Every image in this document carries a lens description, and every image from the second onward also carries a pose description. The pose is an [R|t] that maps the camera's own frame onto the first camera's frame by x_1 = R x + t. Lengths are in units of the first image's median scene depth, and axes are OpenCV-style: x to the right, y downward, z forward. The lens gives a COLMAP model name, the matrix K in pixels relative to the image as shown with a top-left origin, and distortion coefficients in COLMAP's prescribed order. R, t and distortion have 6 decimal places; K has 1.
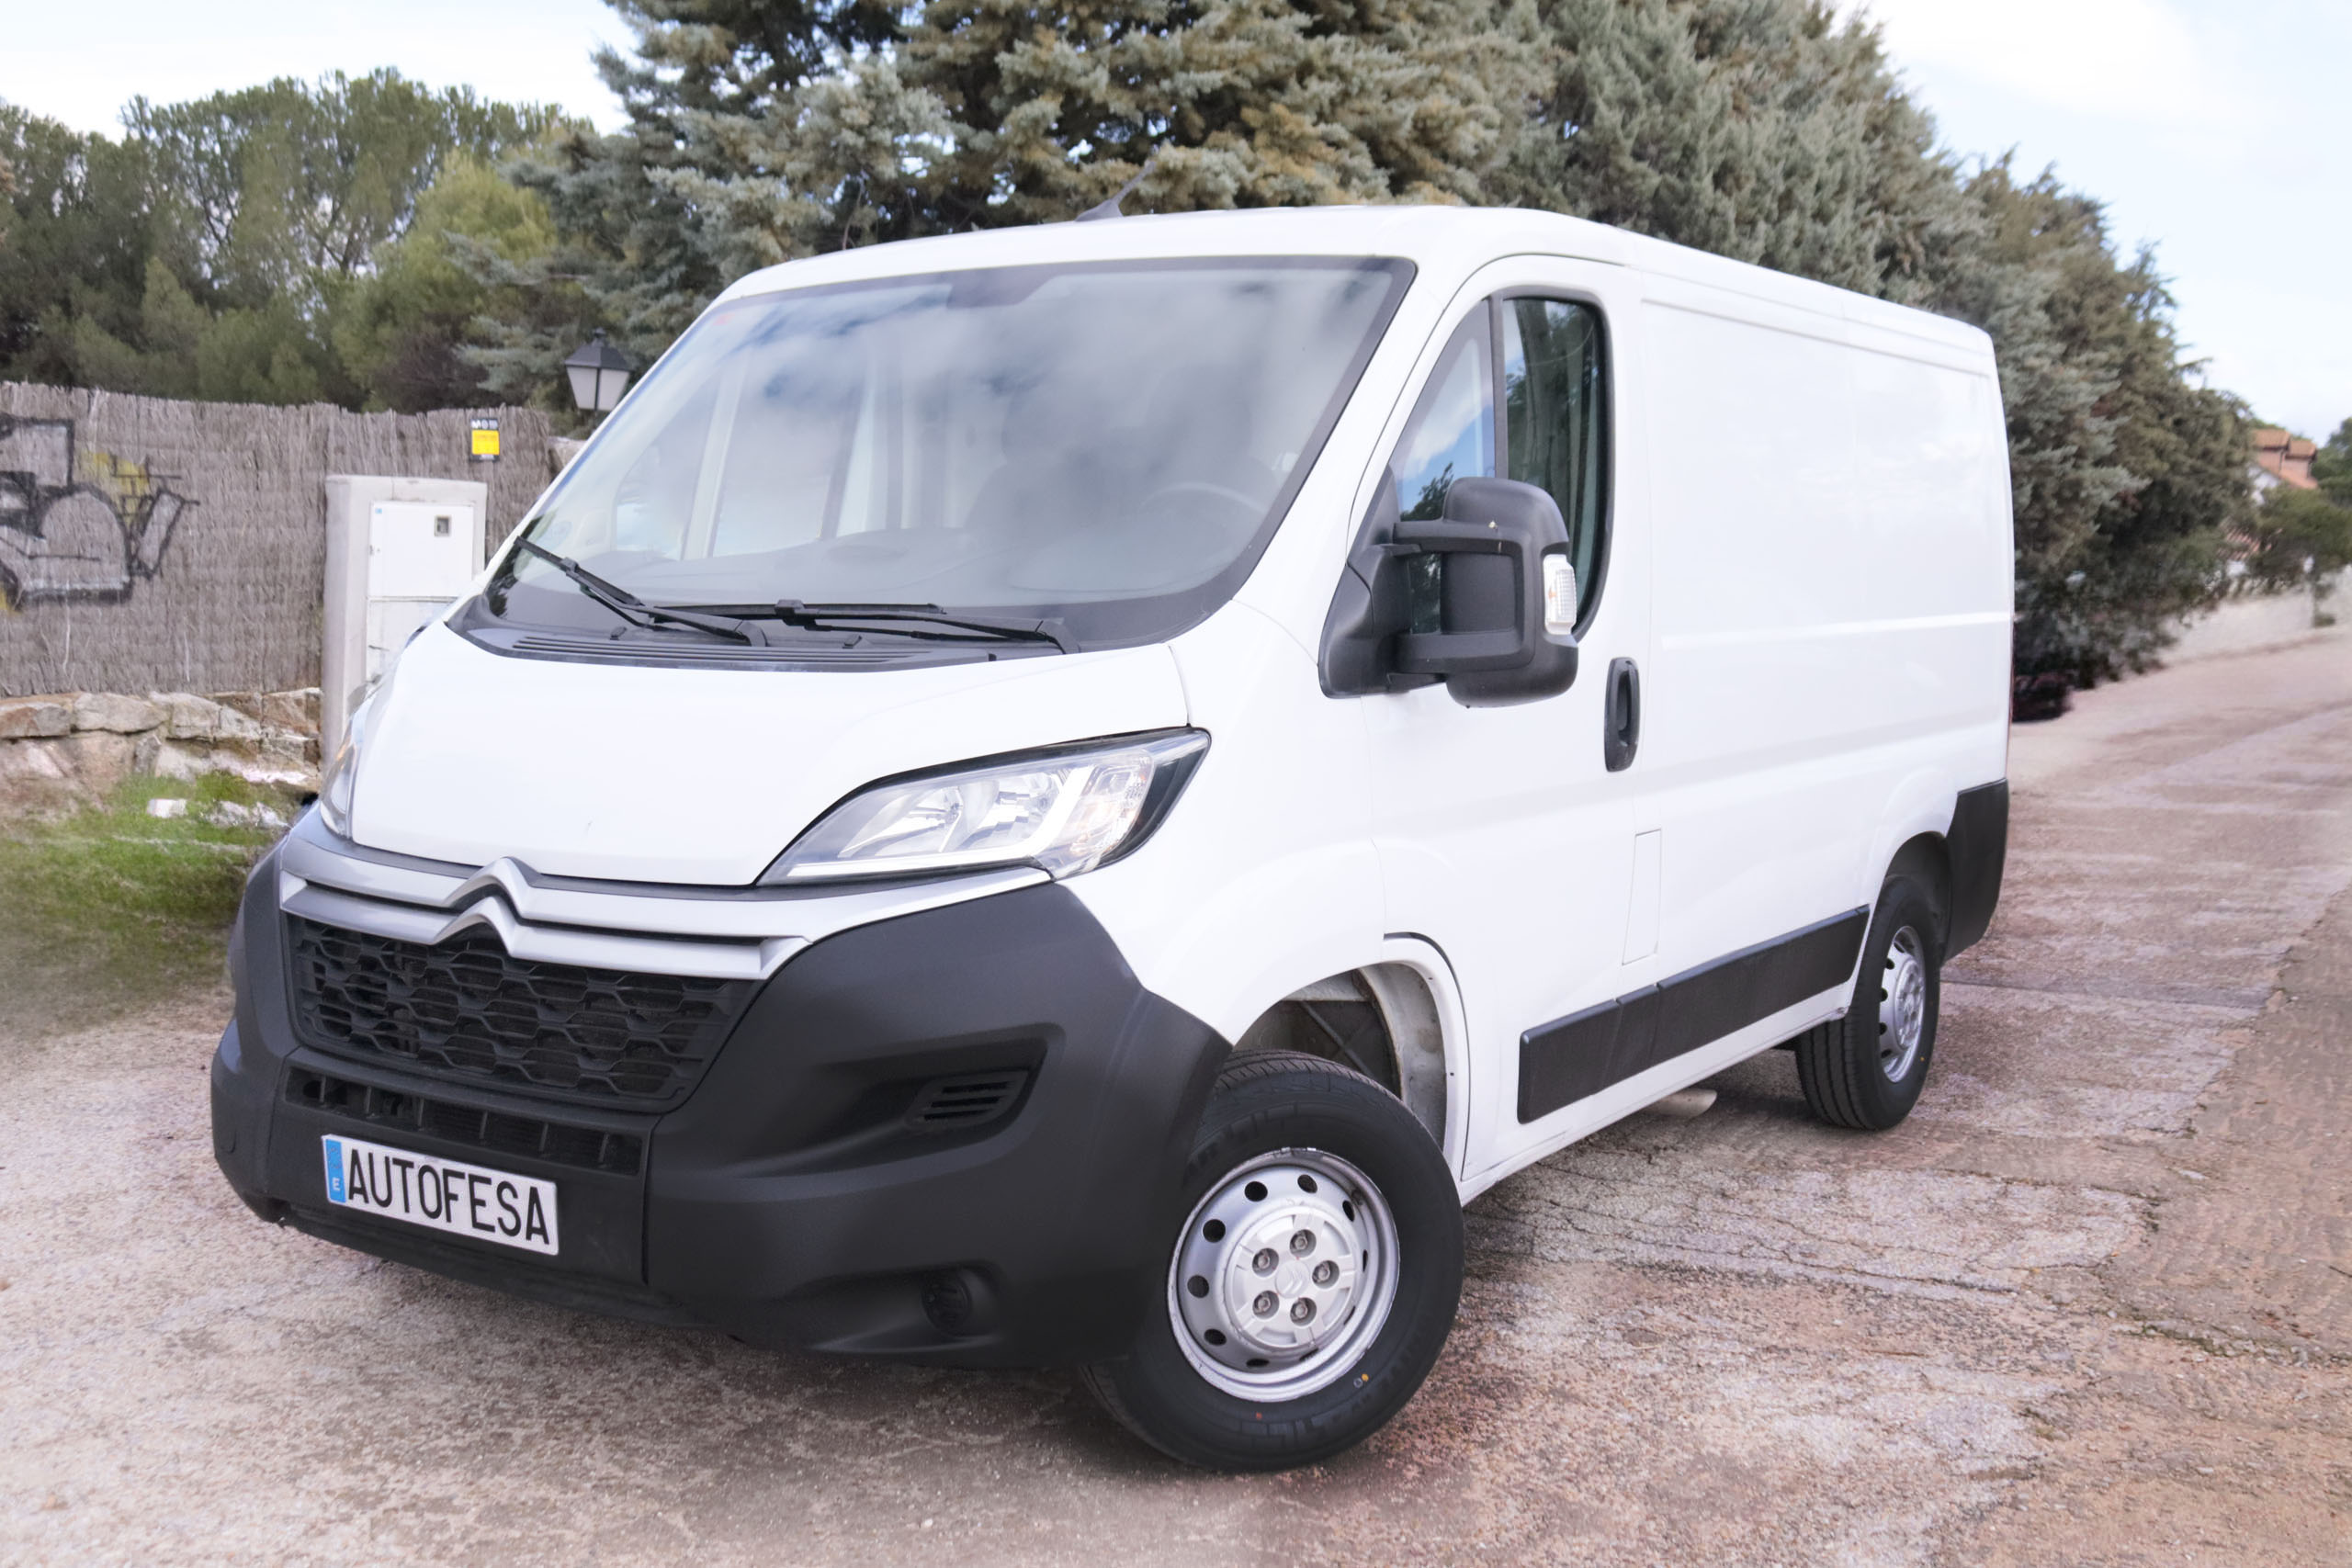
lens RADIAL K [[2533.8, 0, 1176.0], [0, 2533.8, 784.0], [0, 0, 1]] dist [-0.092700, 0.018298]
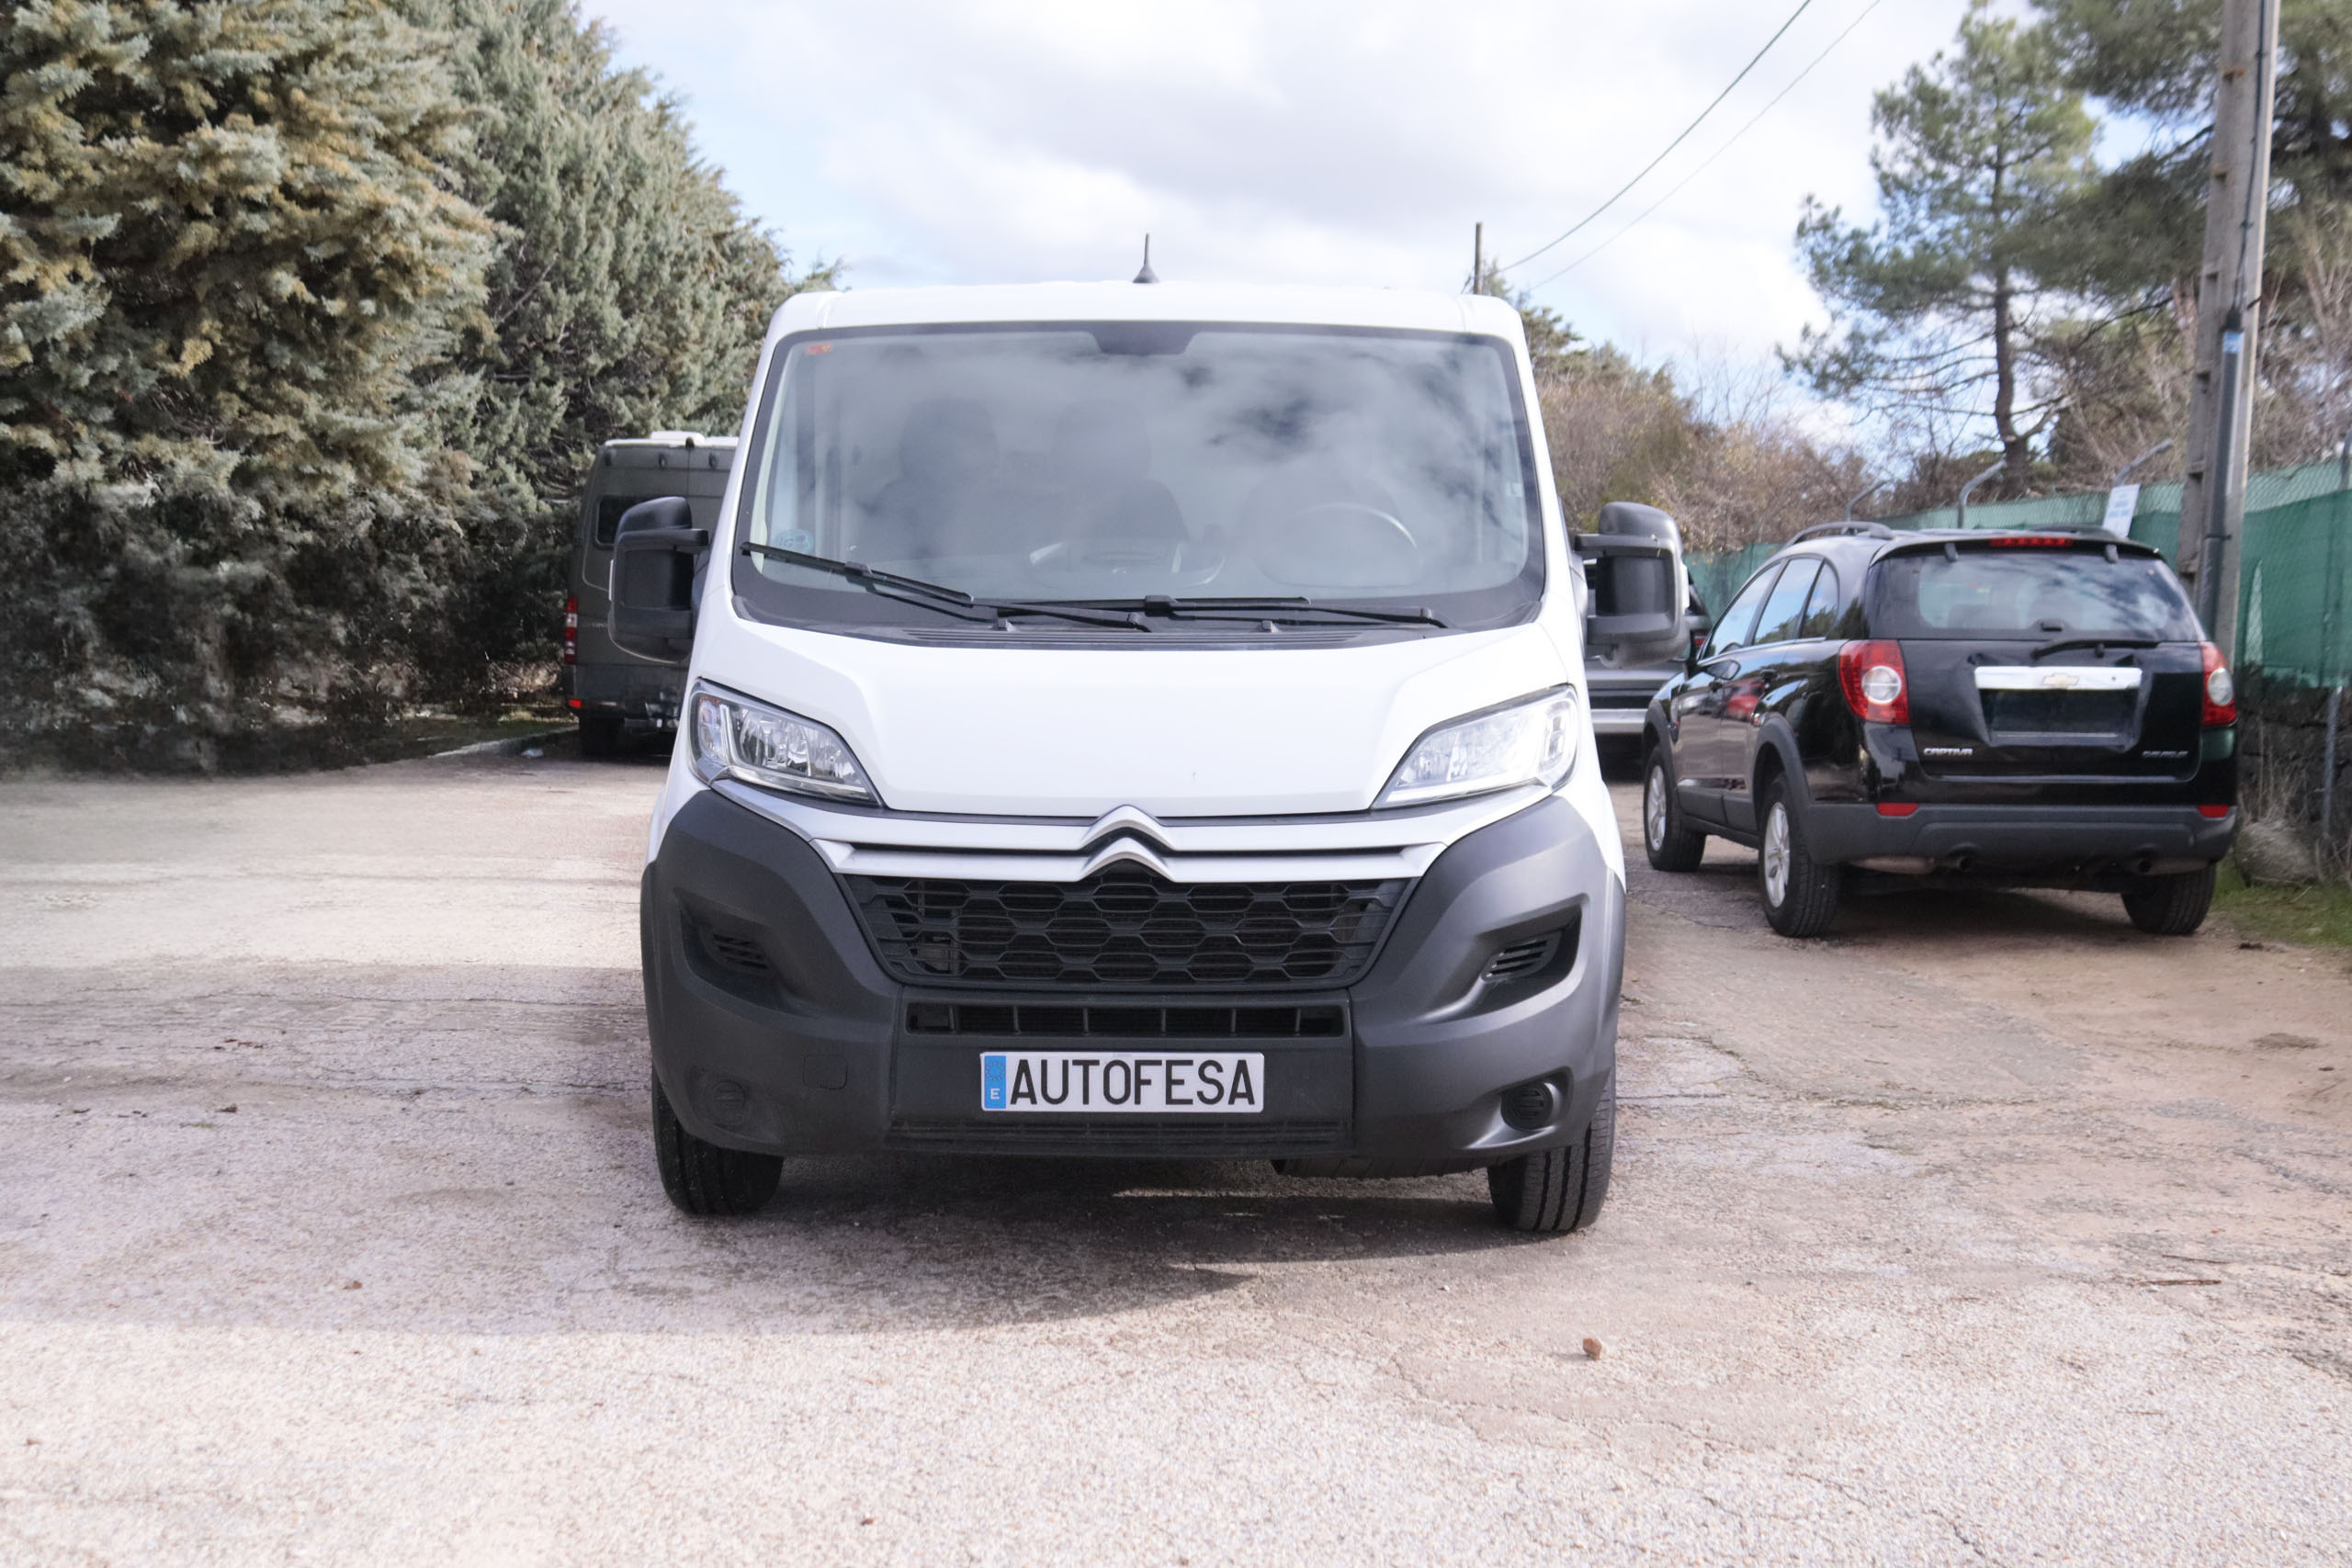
lens RADIAL K [[2658.9, 0, 1176.0], [0, 2658.9, 784.0], [0, 0, 1]] dist [0.002313, -0.022338]
pose [[0.839187, -0.050277, 0.541515, -0.963114], [0.053627, 0.998515, 0.009602, 0.007718], [-0.541193, 0.020981, 0.840637, -0.100101]]
